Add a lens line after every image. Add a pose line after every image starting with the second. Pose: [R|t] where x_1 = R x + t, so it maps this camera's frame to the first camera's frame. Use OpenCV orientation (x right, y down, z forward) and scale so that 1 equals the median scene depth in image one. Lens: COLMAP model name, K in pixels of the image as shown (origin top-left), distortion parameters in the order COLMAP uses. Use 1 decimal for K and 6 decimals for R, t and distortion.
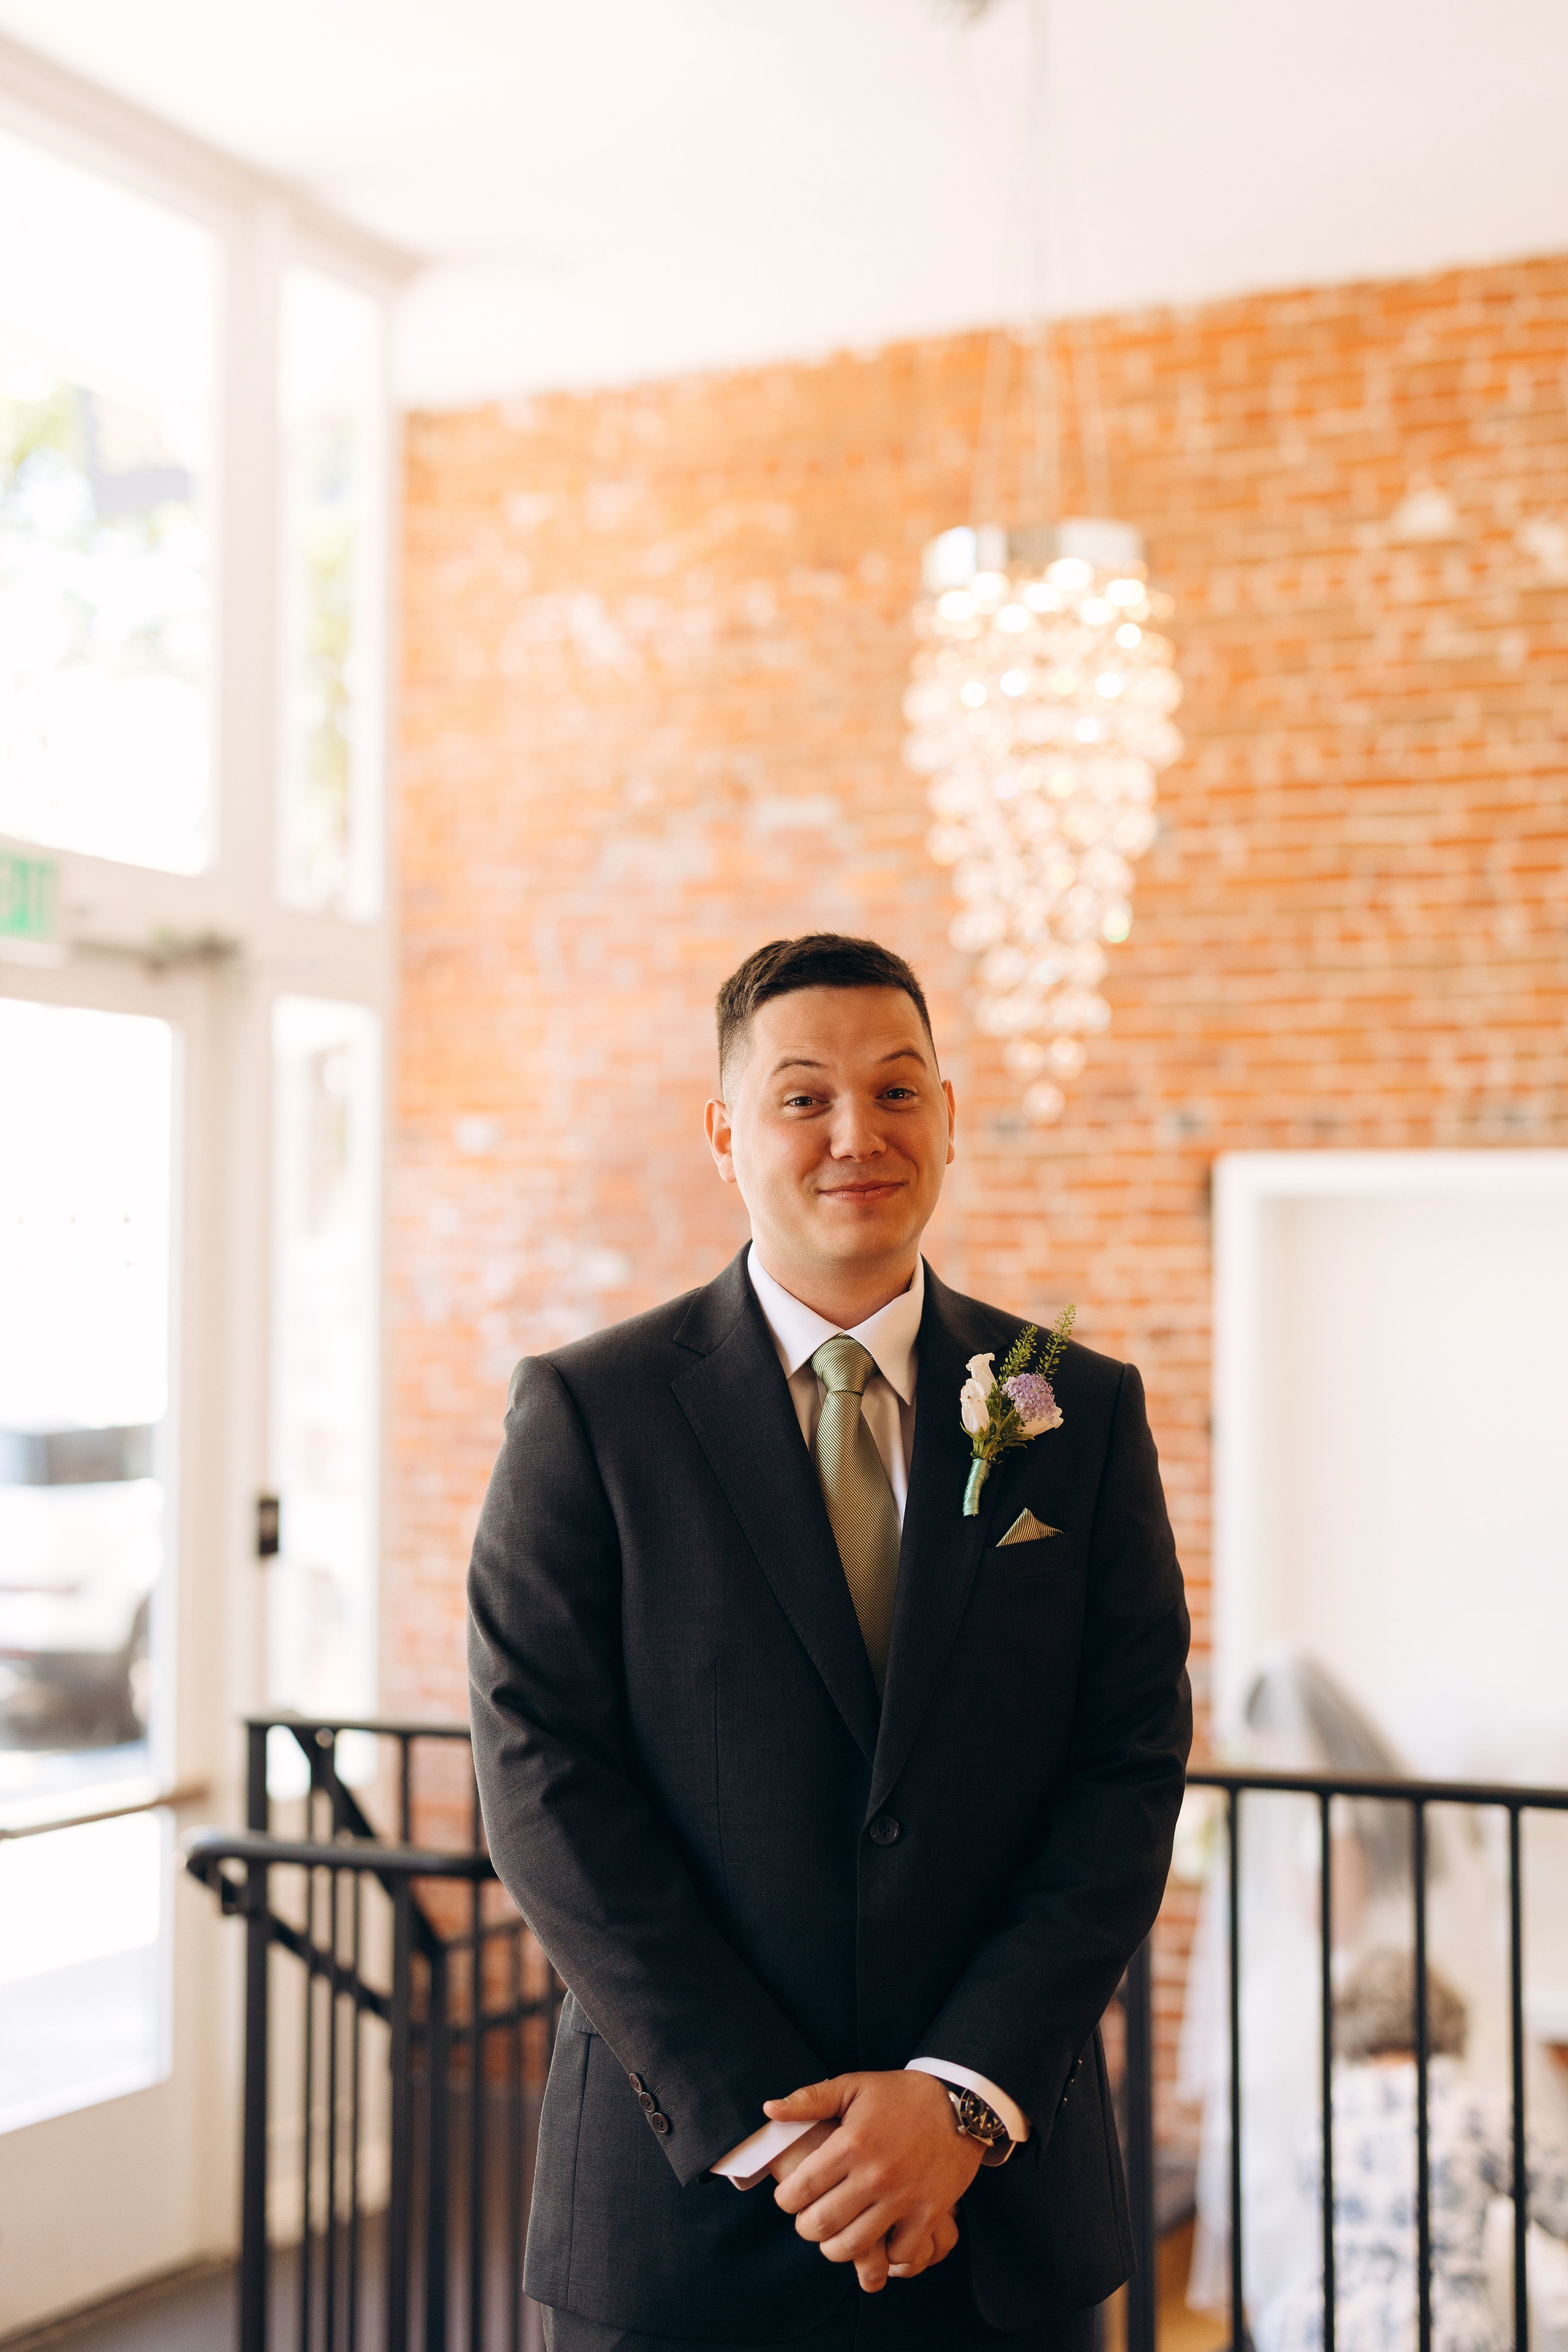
lens RADIAL K [[3471.8, 0, 765.6], [0, 3471.8, 1171.7], [0, 0, 1]] dist [0.000674, -0.008587]
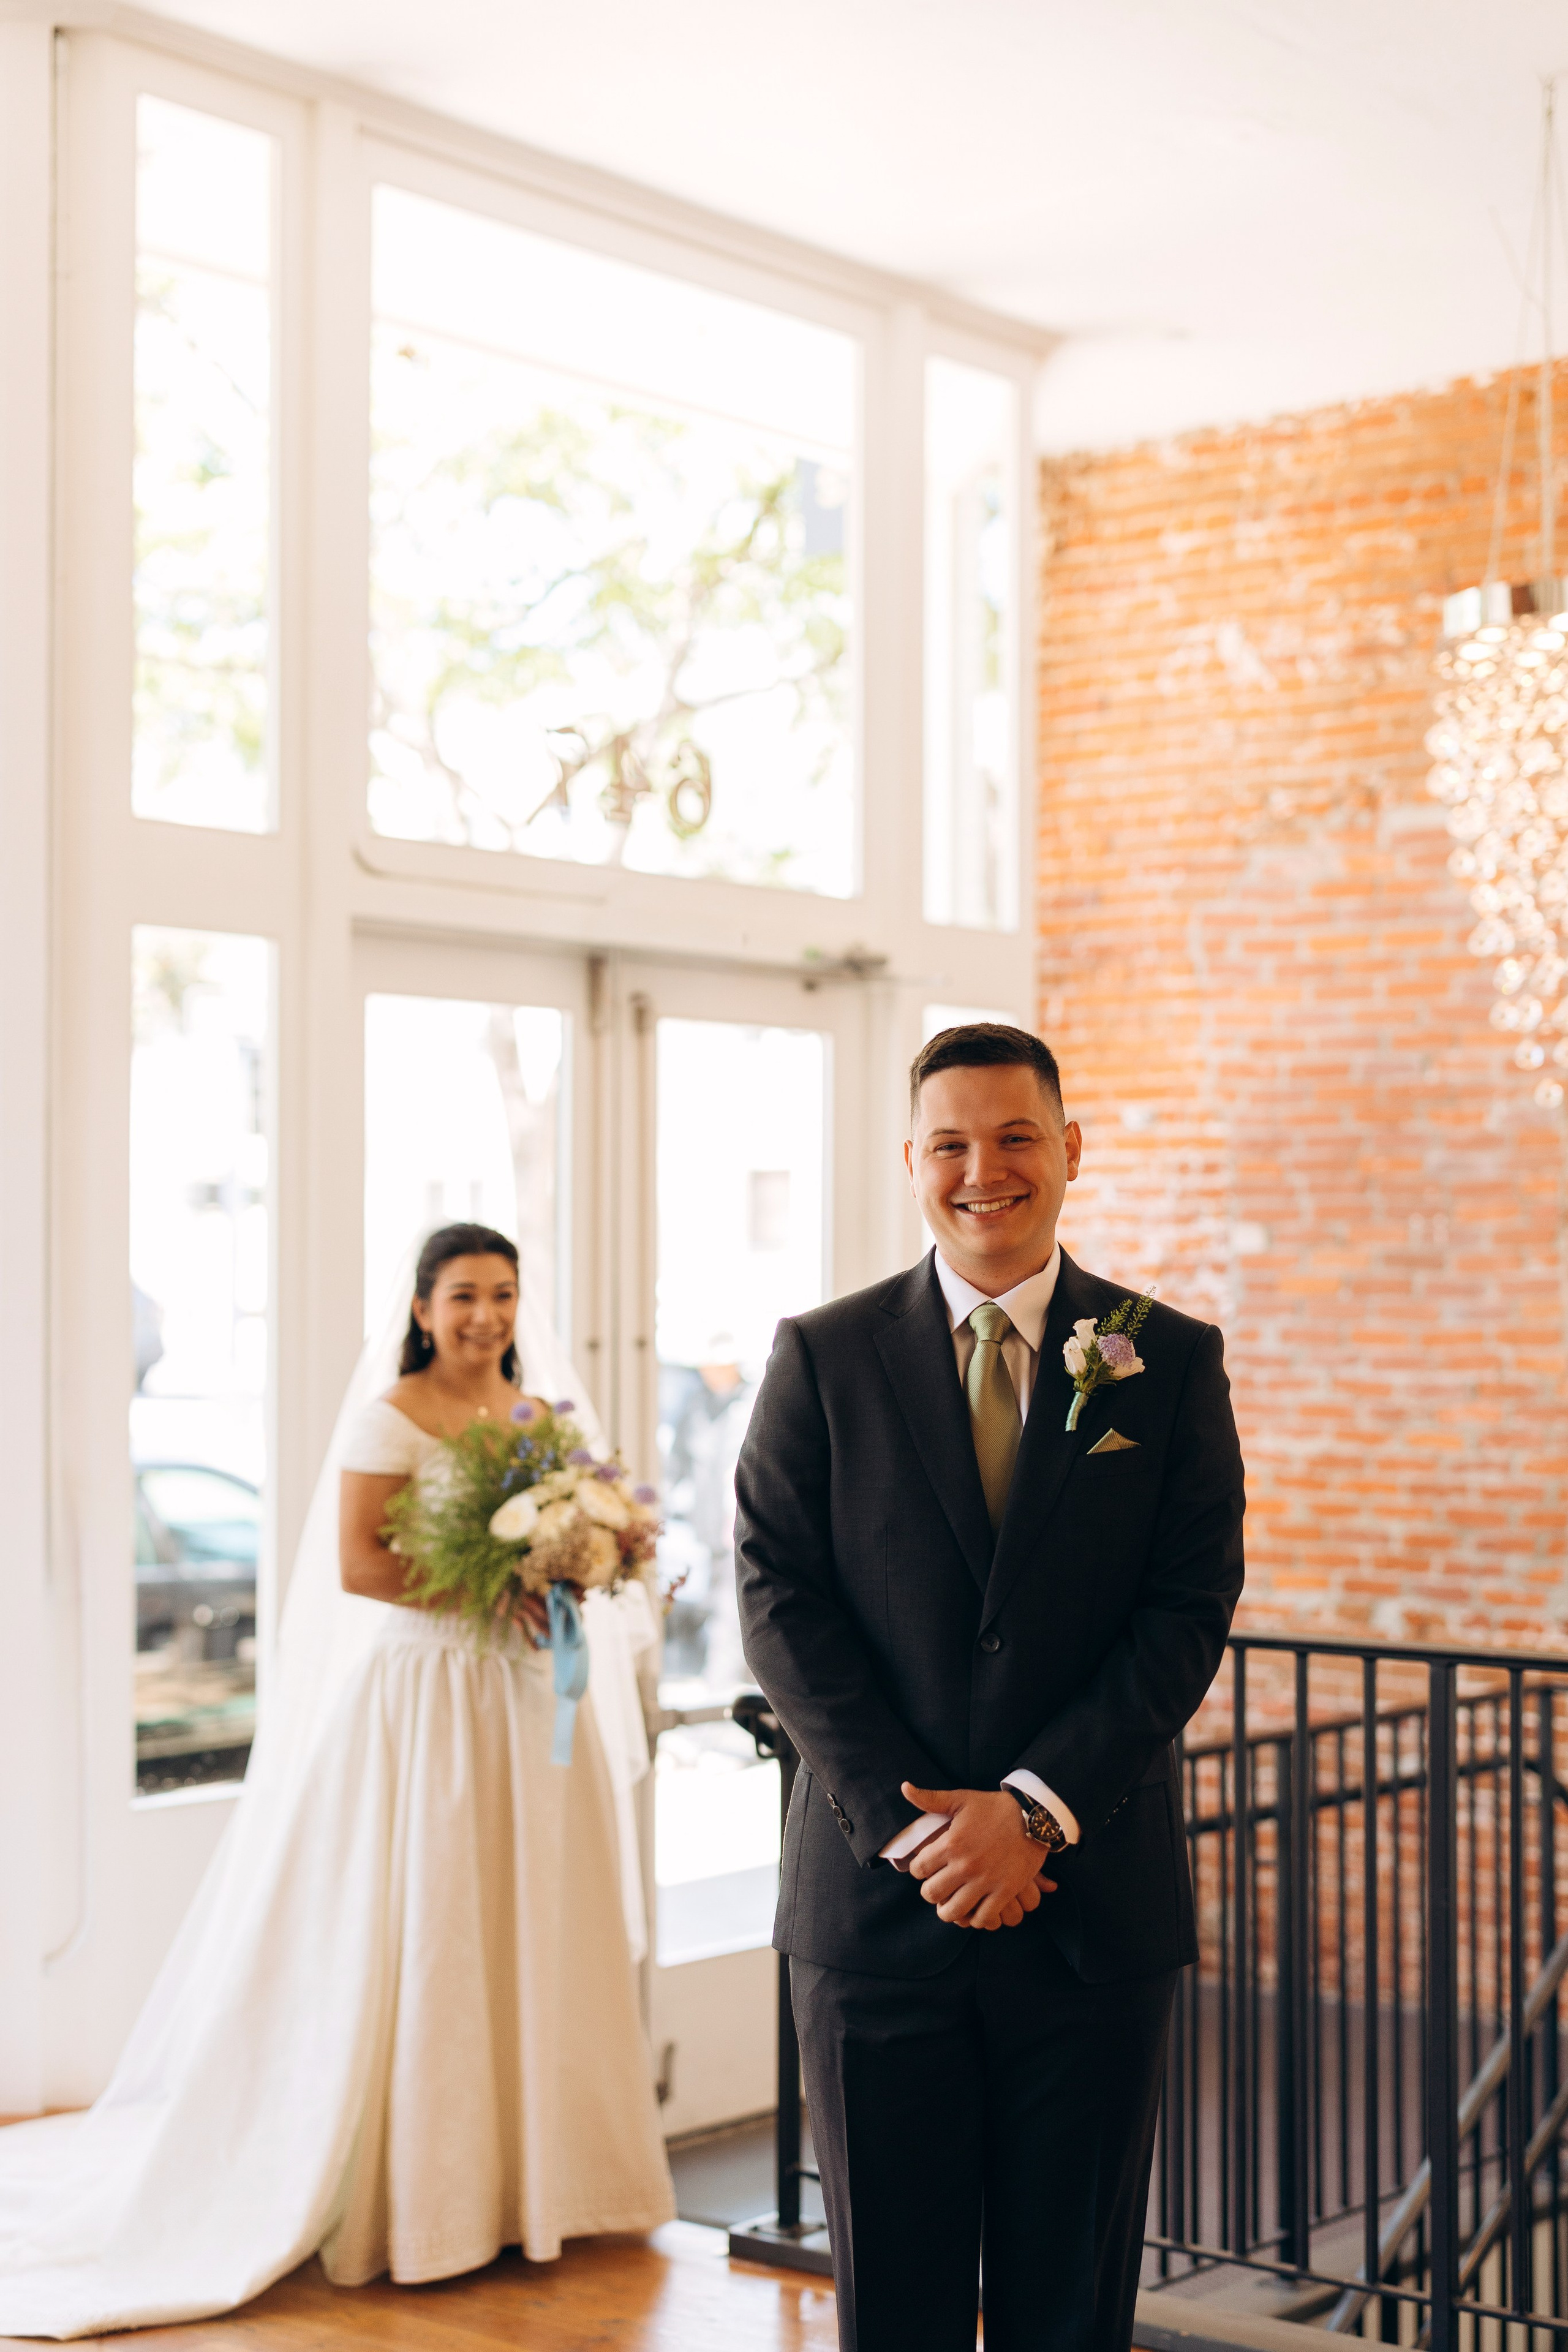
lens RADIAL K [[3529.4, 0, 699.7], [0, 3529.4, 1266.5], [0, 0, 1]] dist [-0.004823, 0.043474]
pose [[0.964961, -0.002869, -0.262378, 0.088249], [0.013138, 0.999214, 0.037393, -0.007972], [0.262065, -0.039530, 0.964240, -0.137892]]
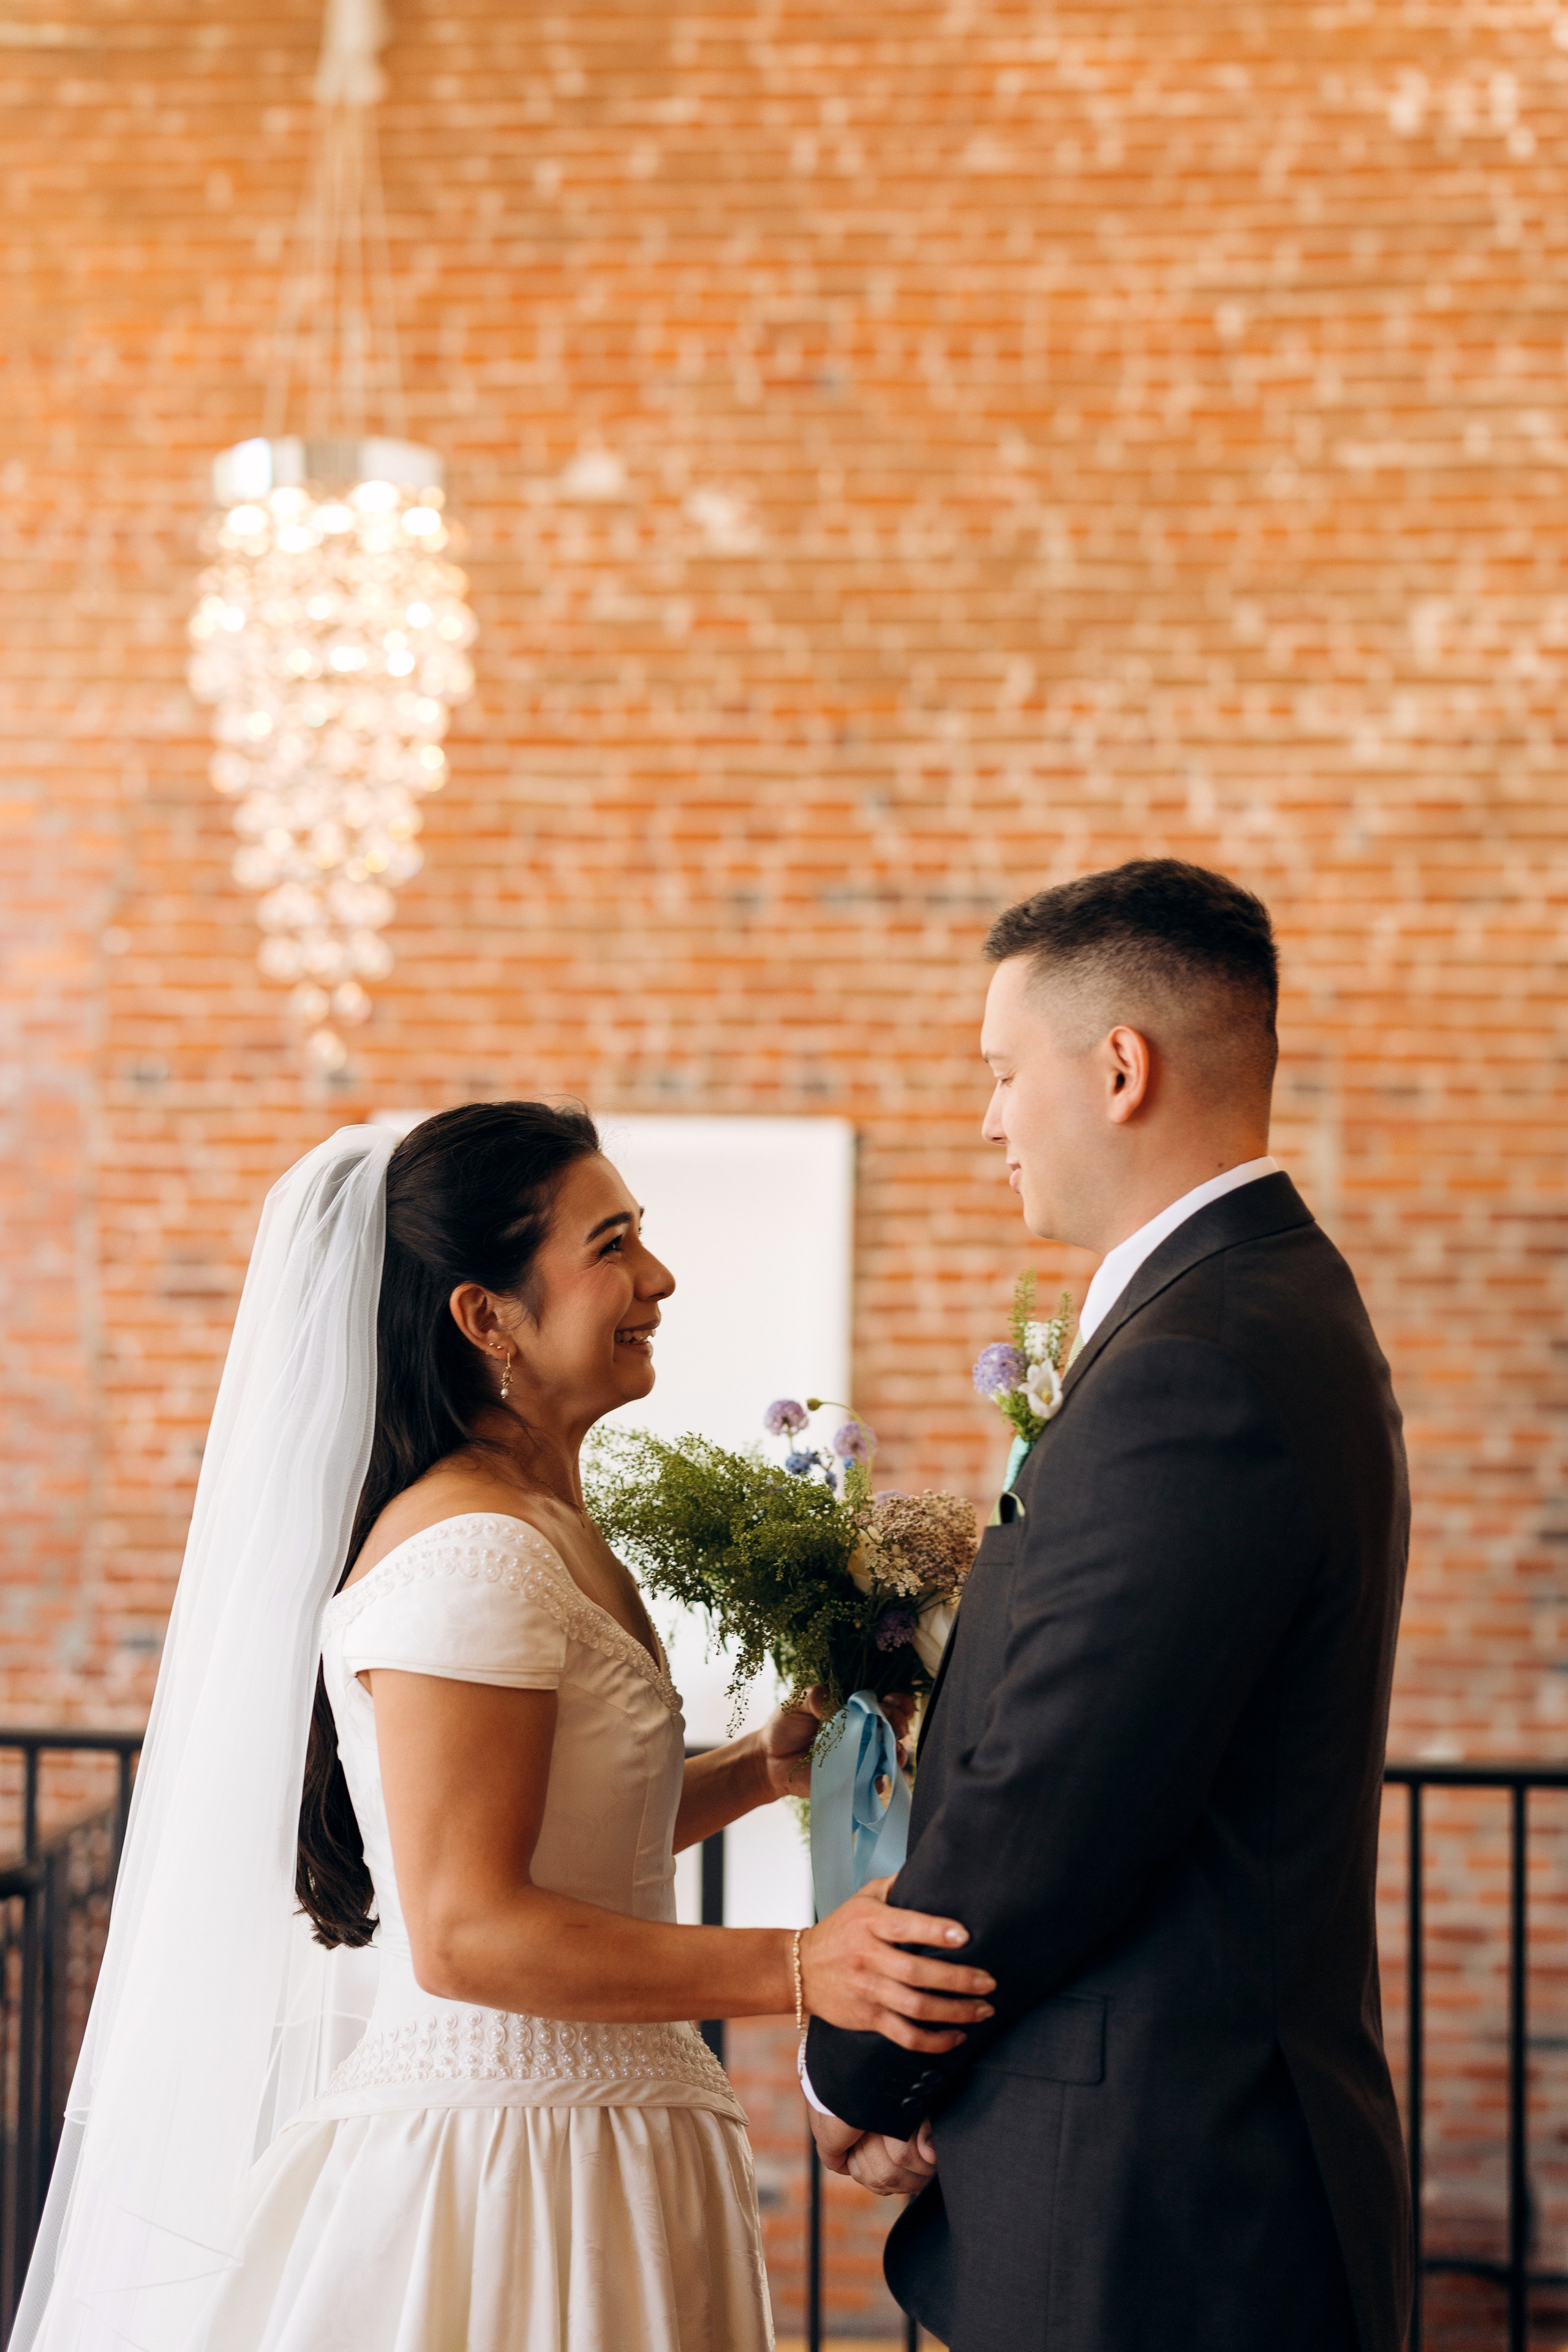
lens RADIAL K [[3471.8, 0, 765.6], [0, 3471.8, 1171.7], [0, 0, 1]] dist [0.000674, -0.008587]
pose [[0.941833, 0.023320, 0.335270, -0.093146], [-0.026567, 0.999634, 0.005101, 0.003966], [-0.335028, -0.013711, 0.942108, 0.044875]]
